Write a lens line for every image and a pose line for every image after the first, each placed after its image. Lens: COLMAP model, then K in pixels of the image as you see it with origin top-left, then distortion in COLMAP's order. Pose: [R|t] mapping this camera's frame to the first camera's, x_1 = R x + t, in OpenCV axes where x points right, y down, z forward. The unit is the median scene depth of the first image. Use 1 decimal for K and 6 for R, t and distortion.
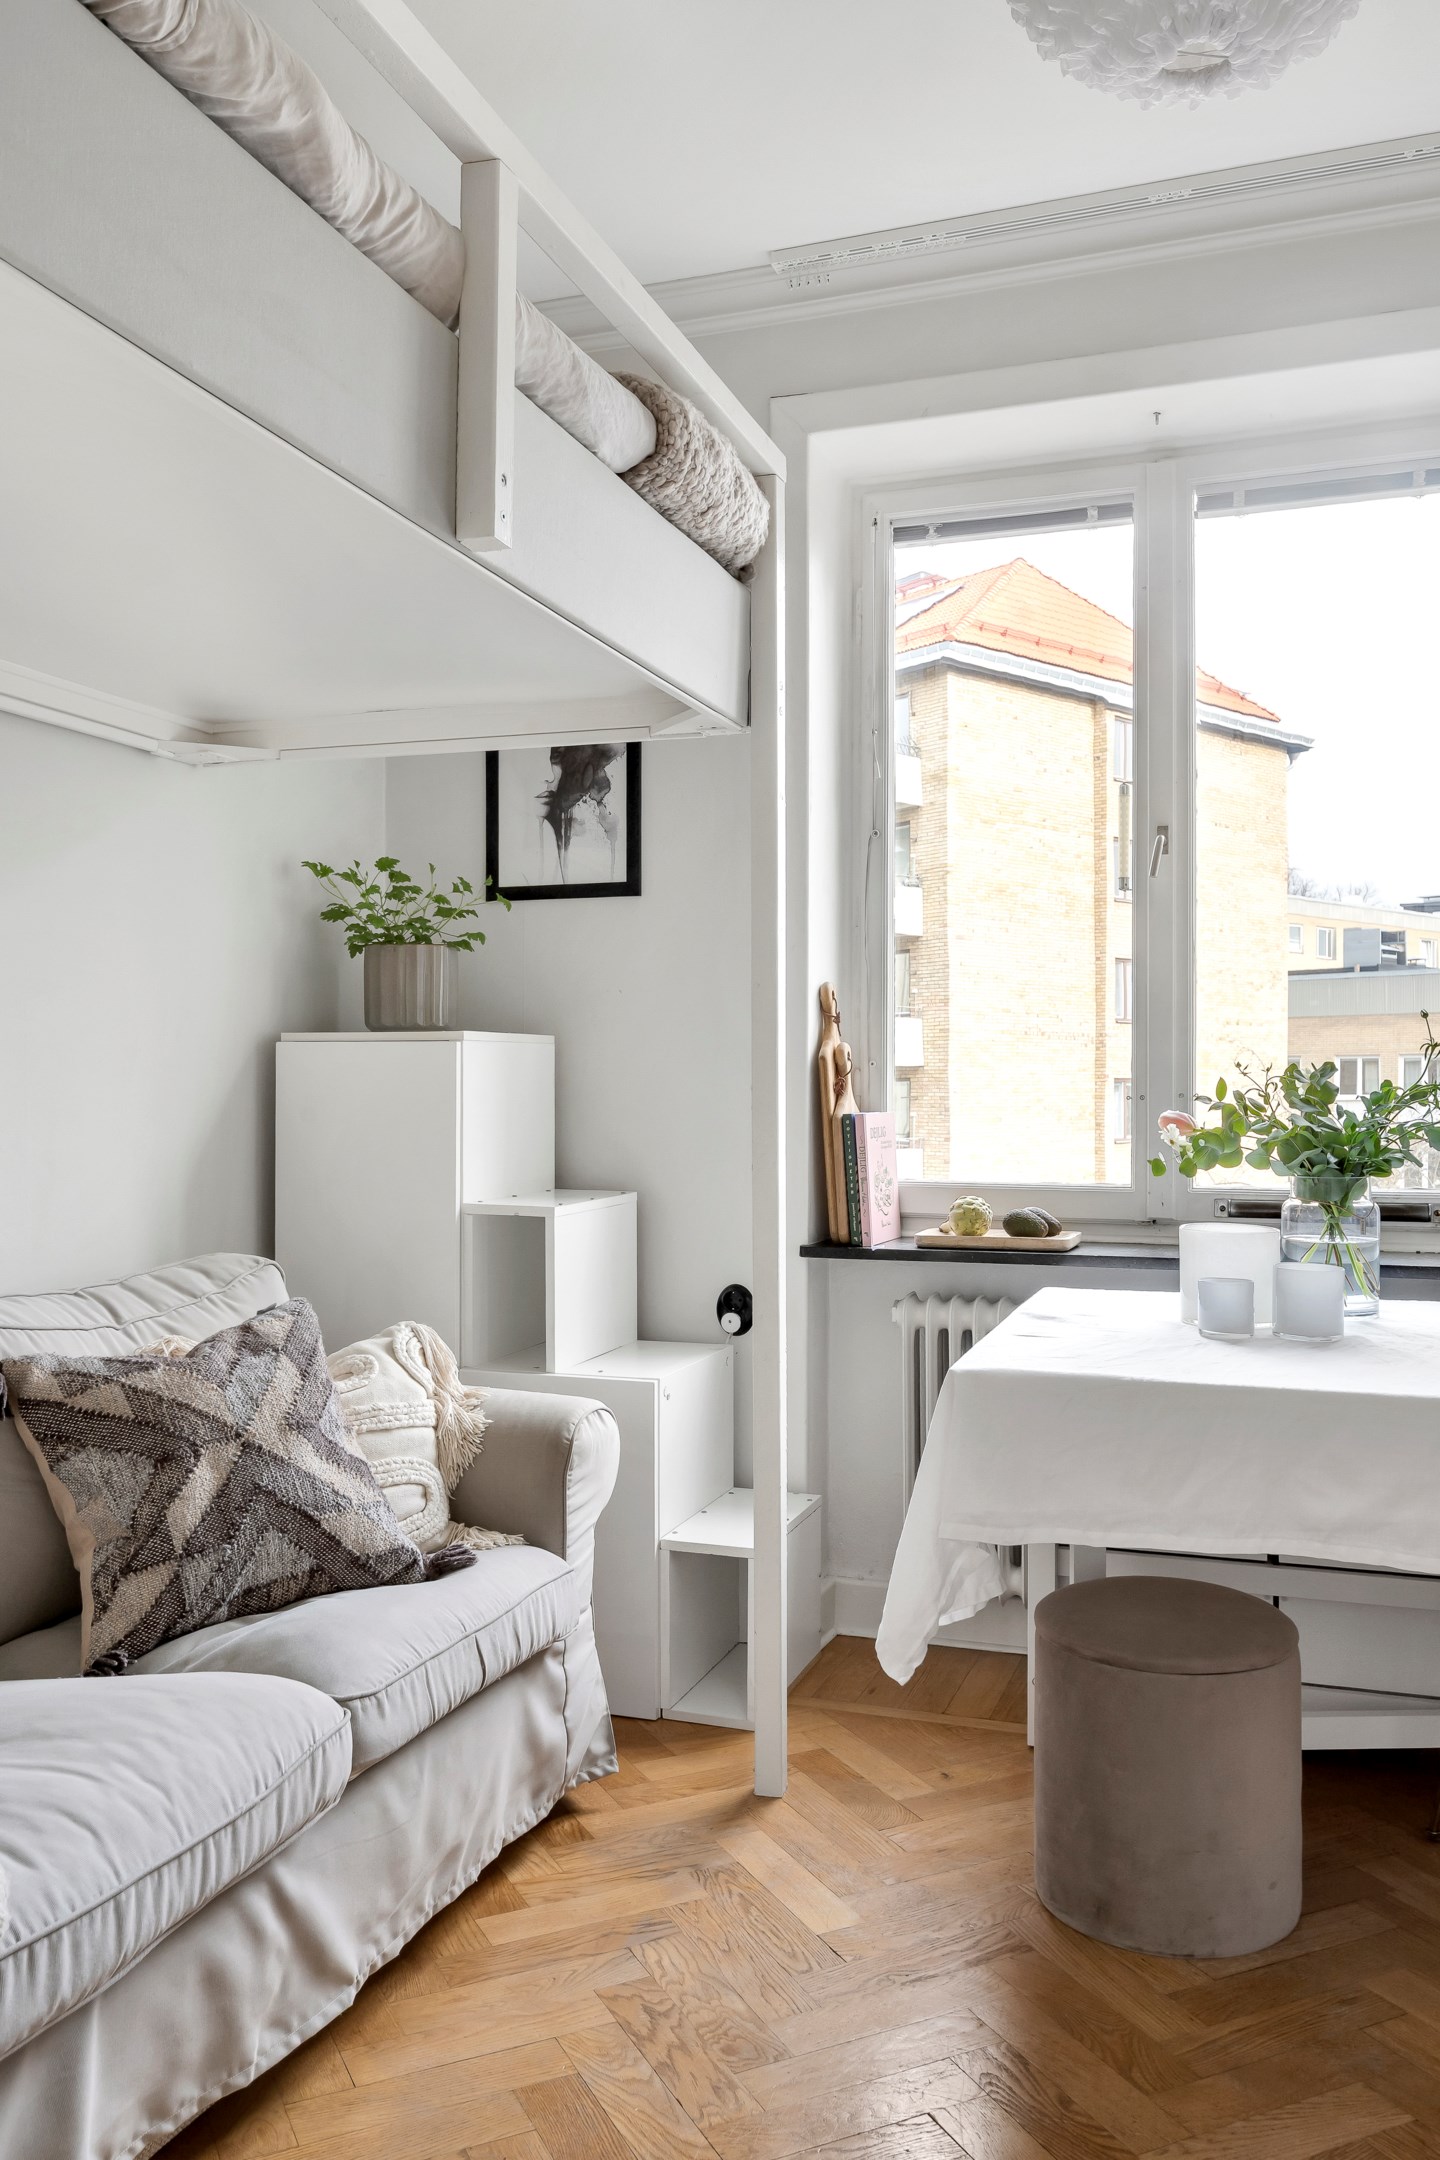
lens RADIAL K [[1651.1, 0, 654.5], [0, 1651.1, 1106.0], [0, 0, 1]] dist [-0.003711, -0.004187]
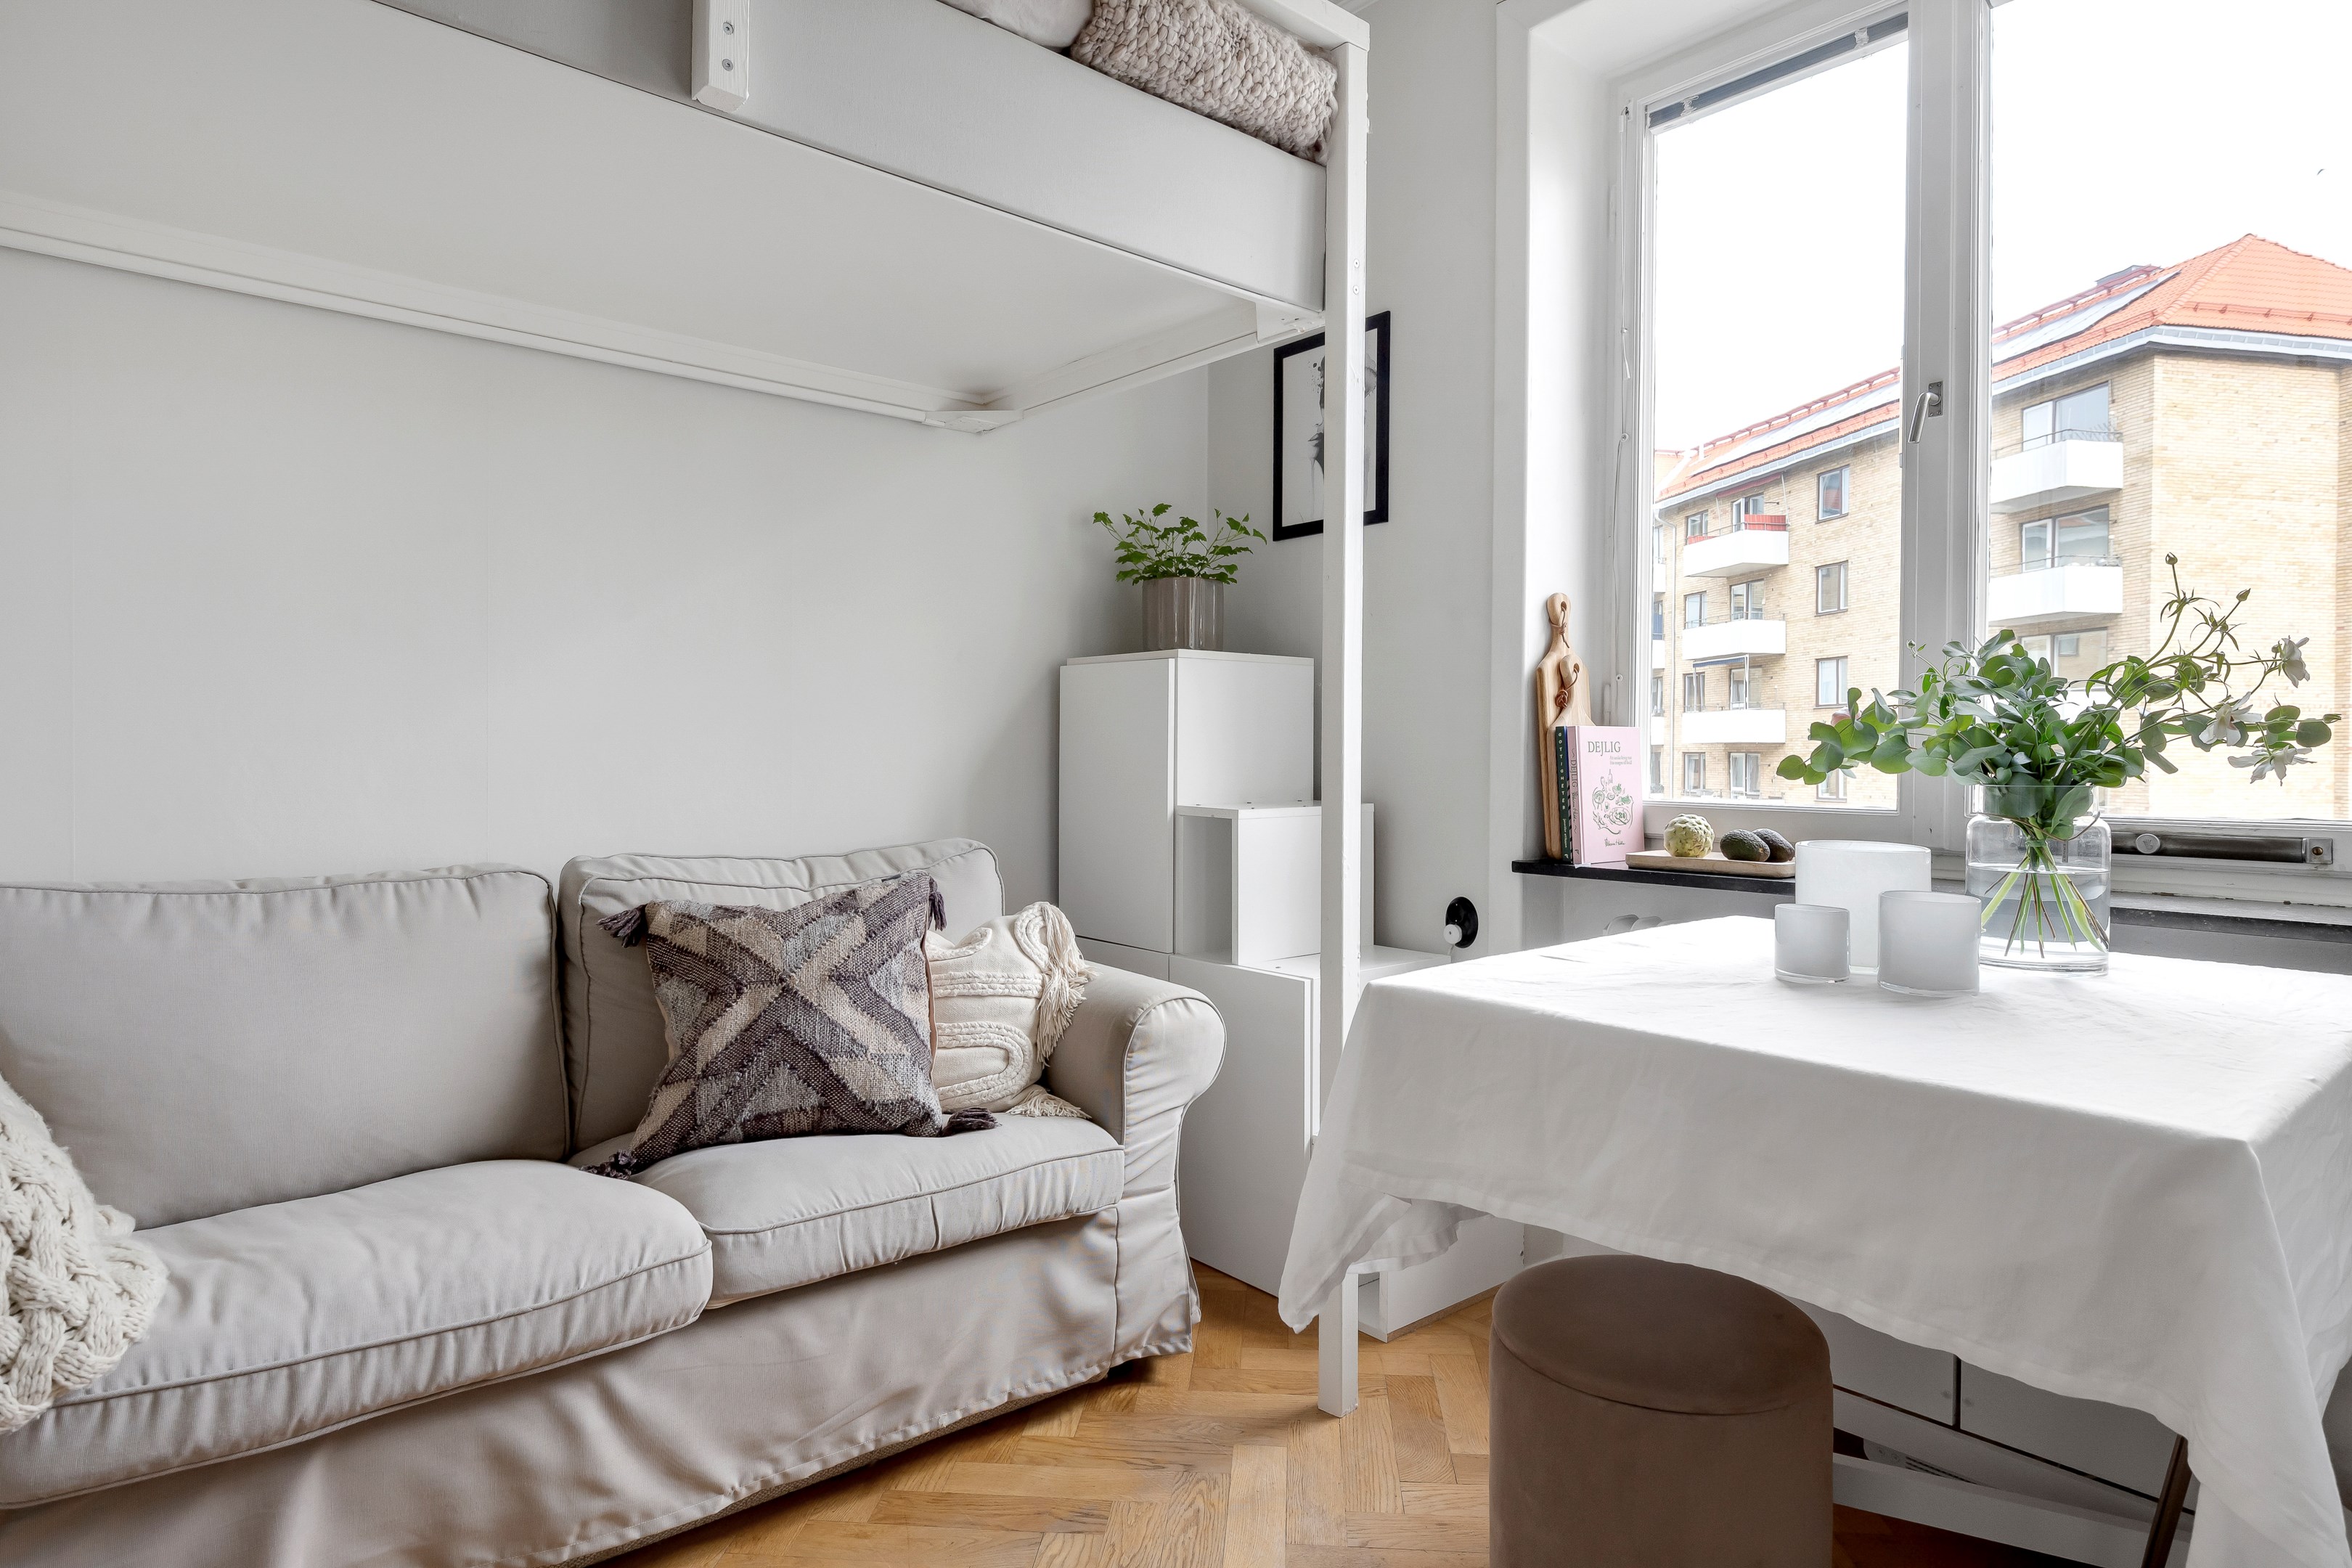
lens RADIAL K [[1266.4, 0, 1176.2], [0, 1266.4, 775.7], [0, 0, 1]] dist [-0.000297, -0.003757]
pose [[0.881921, 0.015291, -0.471149, 0.334059], [-0.013157, 0.999883, 0.007823, 0.038584], [0.471214, -0.000700, 0.882019, 0.299824]]
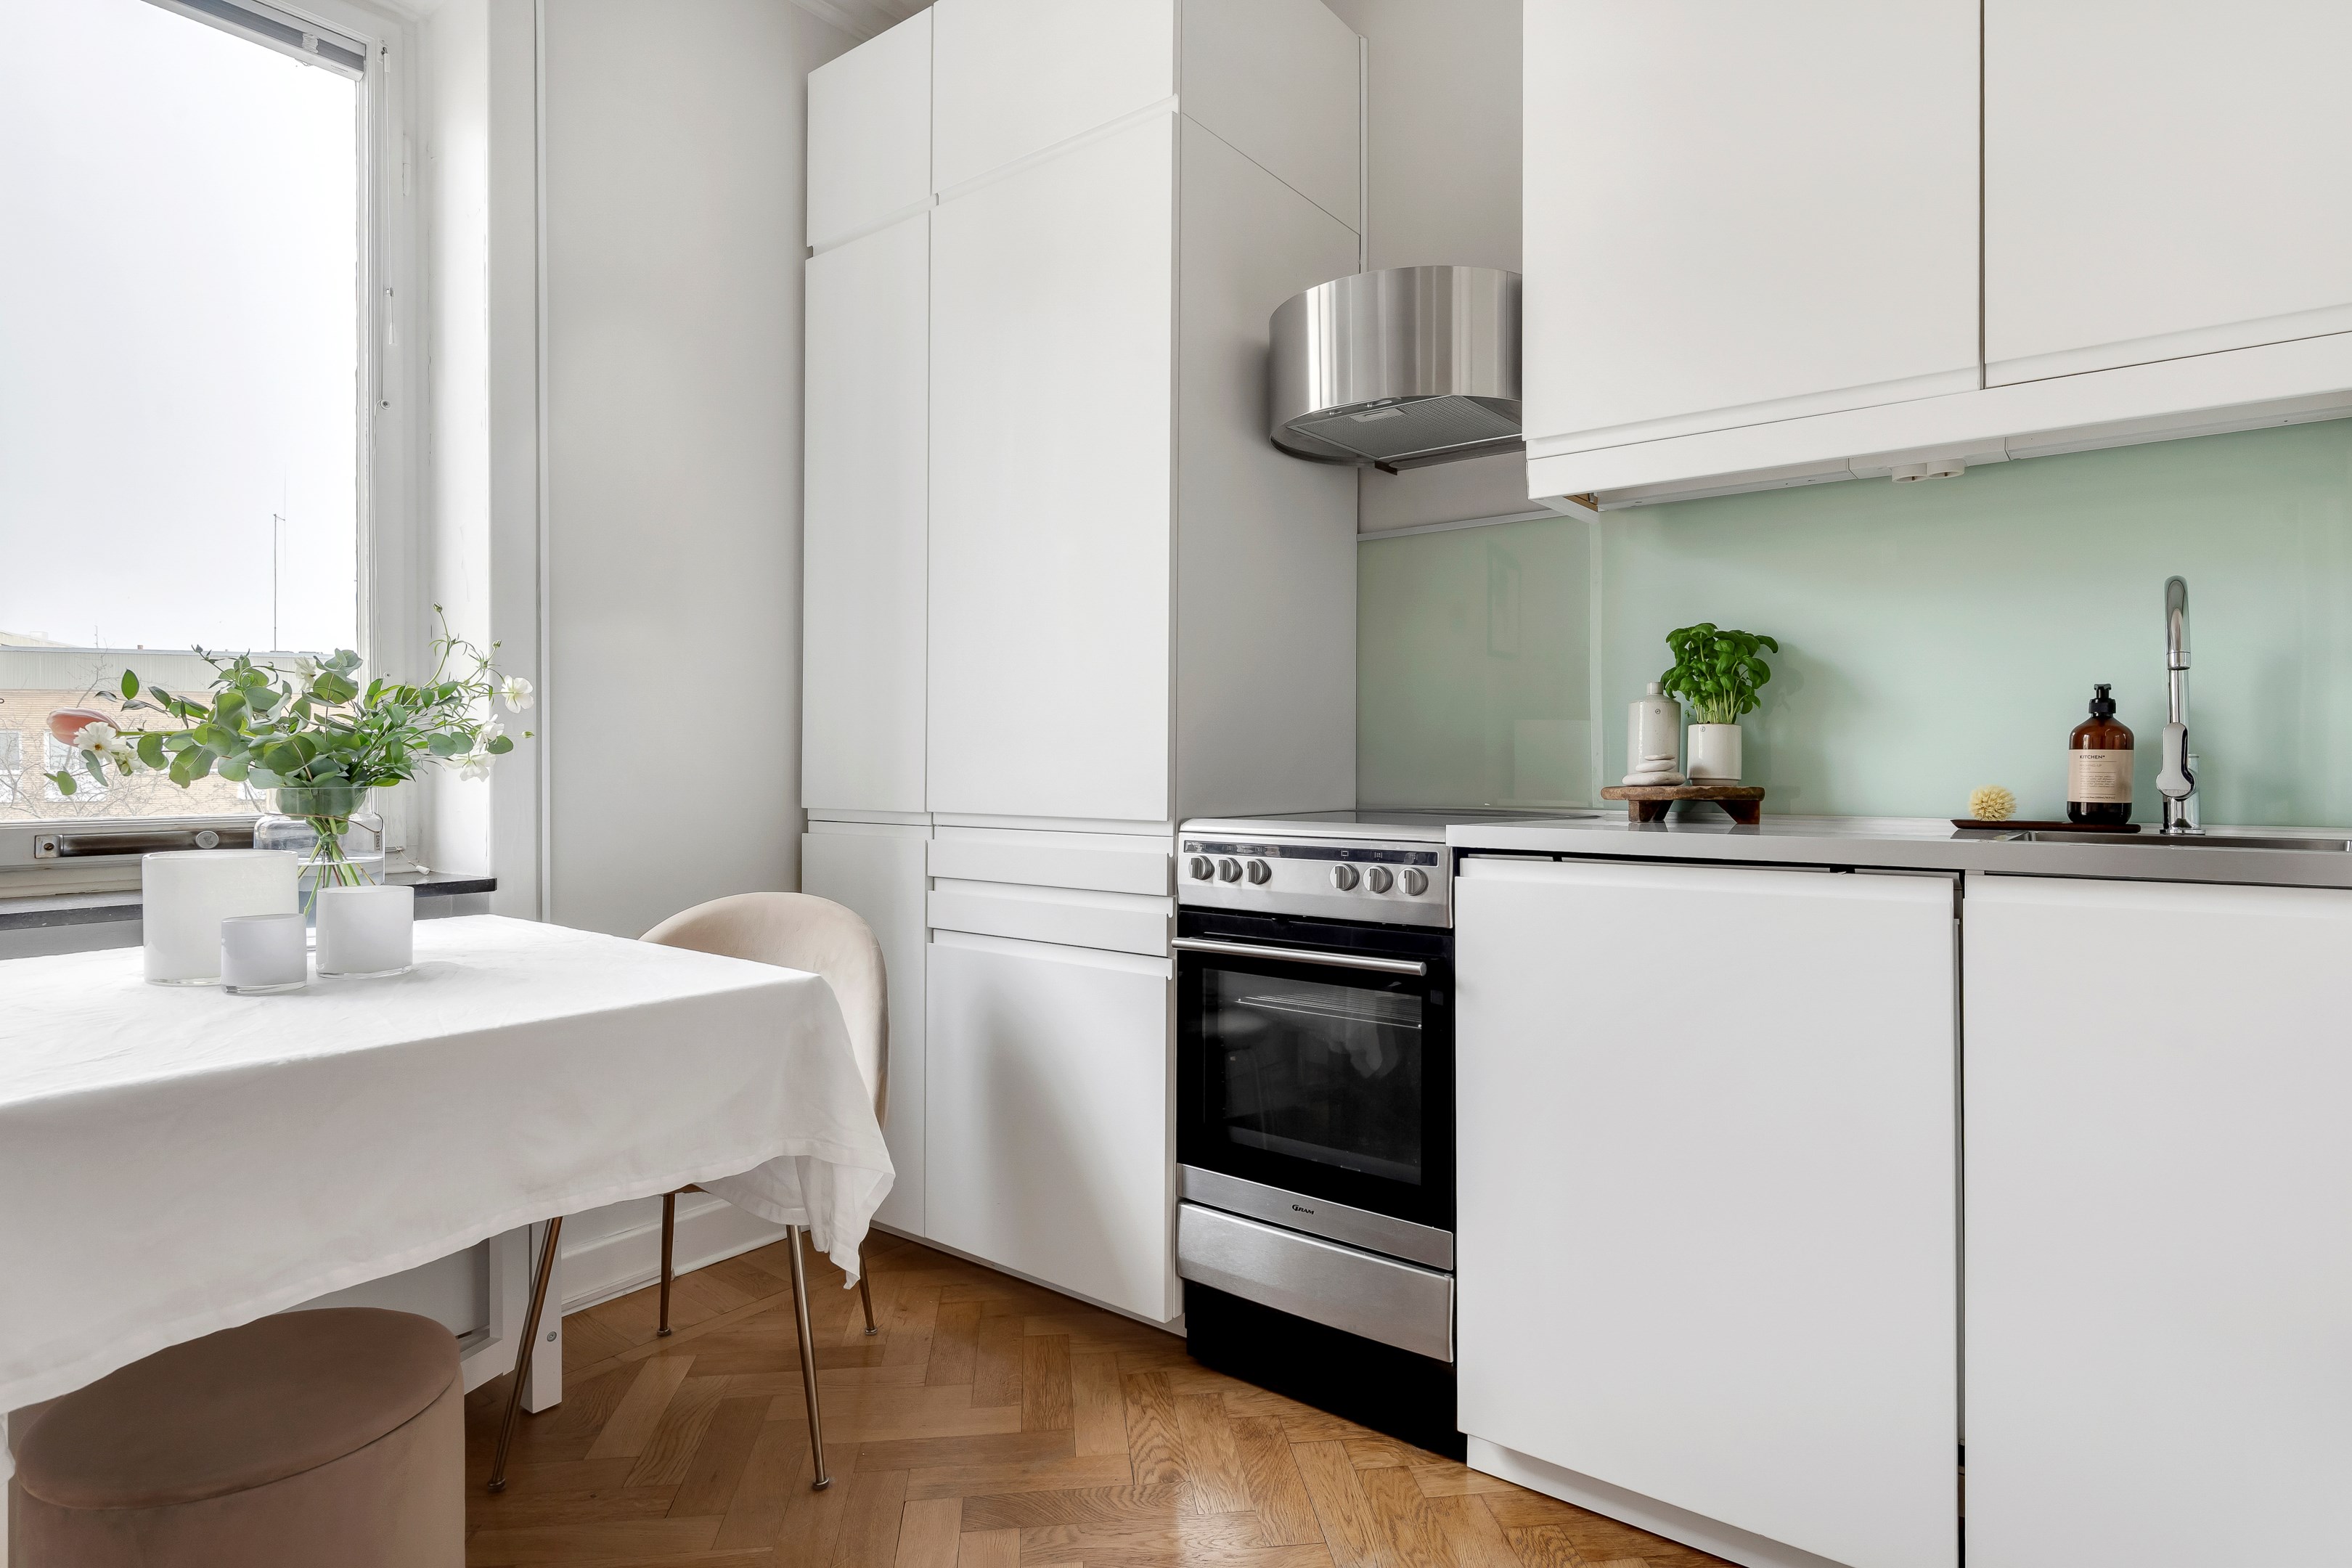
lens RADIAL K [[1246.3, 0, 1170.1], [0, 1246.3, 765.8], [0, 0, 1]] dist [-0.000226, -0.000656]
pose [[0.277027, -0.001776, 0.960861, -0.088761], [0.011506, 0.999933, -0.001469, 0.037414], [-0.960793, 0.011463, 0.277028, 0.397751]]
